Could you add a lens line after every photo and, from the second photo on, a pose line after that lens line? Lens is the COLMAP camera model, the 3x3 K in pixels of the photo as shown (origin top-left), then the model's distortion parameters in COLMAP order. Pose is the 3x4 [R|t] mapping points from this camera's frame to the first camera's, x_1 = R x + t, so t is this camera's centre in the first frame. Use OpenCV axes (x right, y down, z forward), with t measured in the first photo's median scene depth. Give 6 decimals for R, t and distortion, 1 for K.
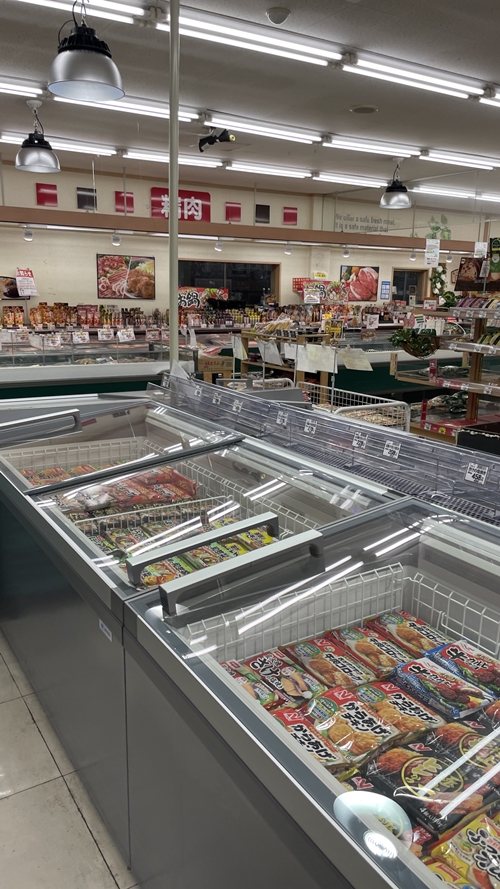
lens RADIAL K [[669.7, 0, 250.0], [0, 669.7, 444.5], [0, 0, 1]] dist [0.066370, -0.000568]
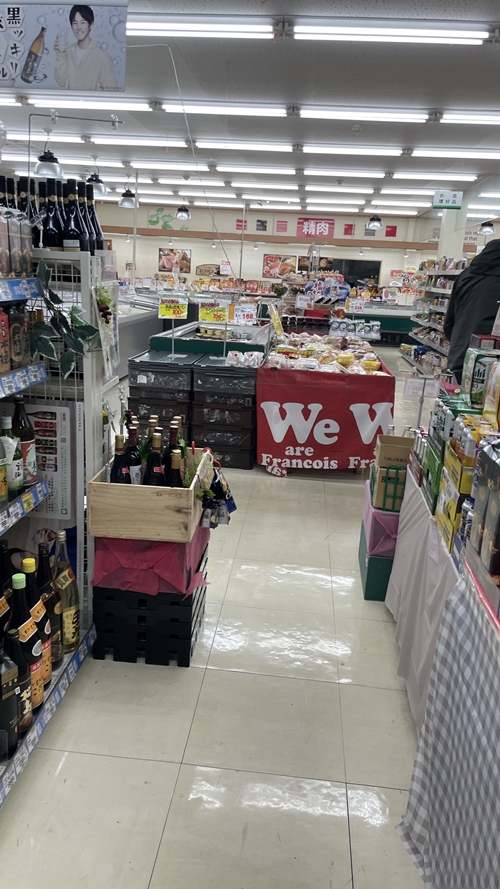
lens RADIAL K [[669.7, 0, 250.0], [0, 669.7, 444.5], [0, 0, 1]] dist [0.066370, -0.000568]
pose [[0.795168, 0.174108, -0.580857, 0.922516], [-0.179695, 0.982526, 0.048510, 0.159150], [0.579153, 0.065803, 0.812559, -0.526203]]
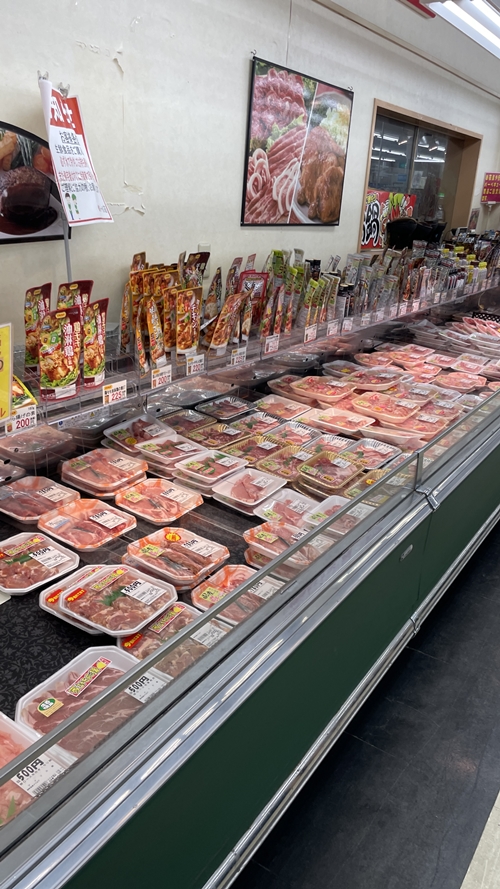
lens RADIAL K [[669.7, 0, 250.0], [0, 669.7, 444.5], [0, 0, 1]] dist [0.066370, -0.000568]
pose [[0.910438, -0.102816, 0.400663, -0.345899], [0.037324, 0.985085, 0.167973, -0.170910], [-0.411957, -0.137975, 0.900697, 0.715347]]
